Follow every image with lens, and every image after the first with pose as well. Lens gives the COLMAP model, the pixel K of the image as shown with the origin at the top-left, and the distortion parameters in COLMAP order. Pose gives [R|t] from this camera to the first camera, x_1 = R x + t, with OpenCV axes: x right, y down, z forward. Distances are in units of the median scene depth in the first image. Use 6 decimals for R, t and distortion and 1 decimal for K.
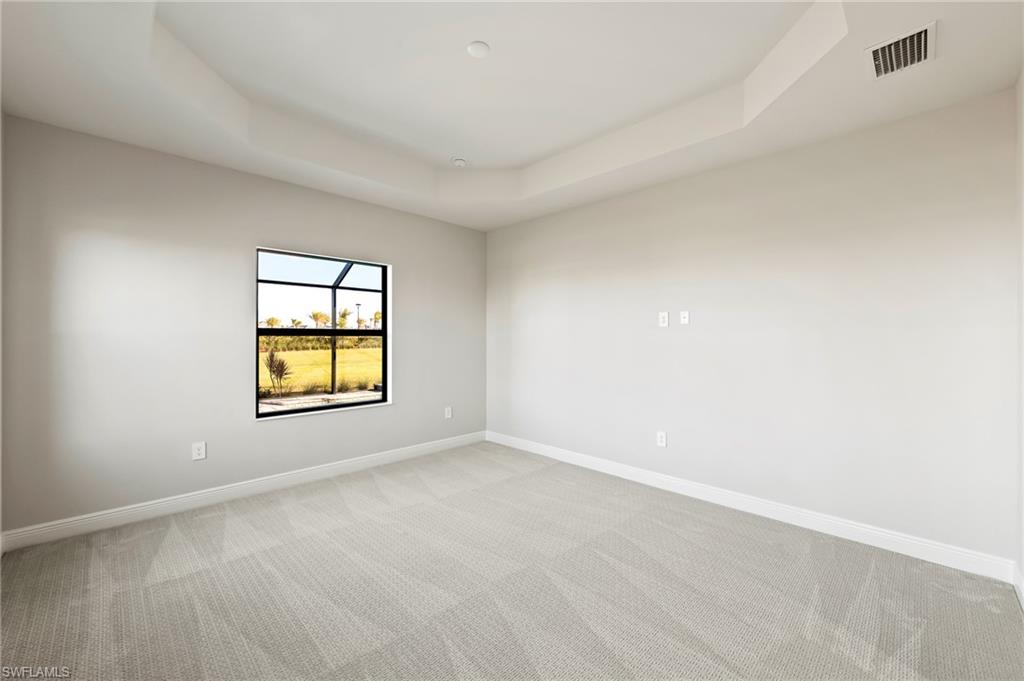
lens RADIAL K [[403.3, 0, 512.7], [0, 403.3, 338.4], [0, 0, 1]] dist [-0.003102, 0.000249]
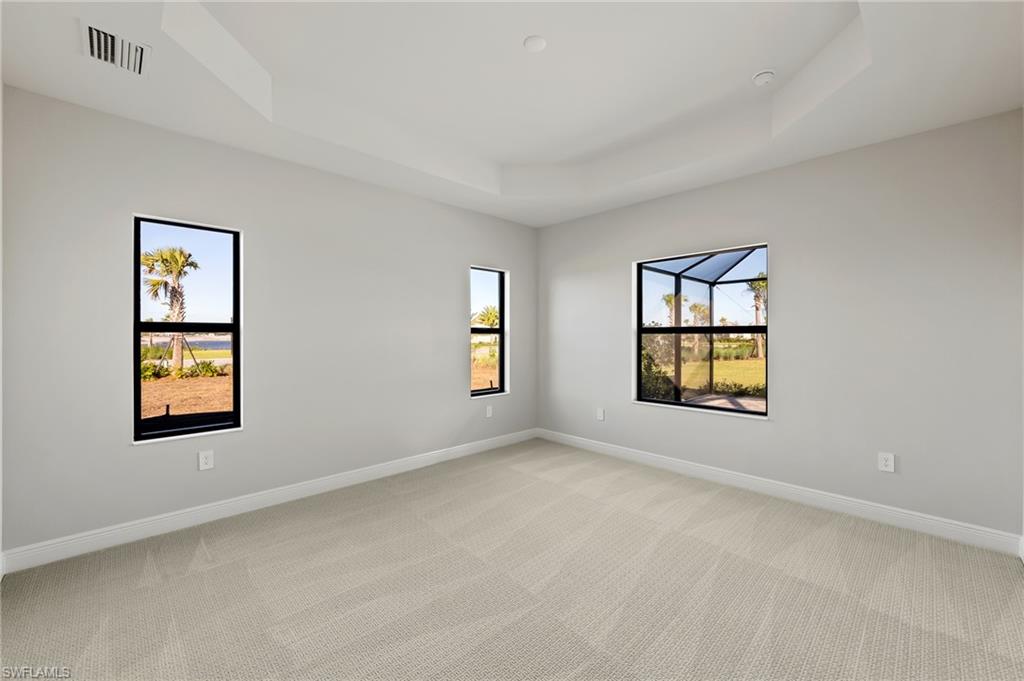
lens RADIAL K [[403.3, 0, 511.2], [0, 403.3, 334.4], [0, 0, 1]] dist [-0.003102, 0.000249]
pose [[0.001776, -0.004468, -0.999988, 0.549801], [-0.008831, 0.999951, -0.004484, 0.005178], [0.999959, 0.008839, 0.001737, 0.569563]]
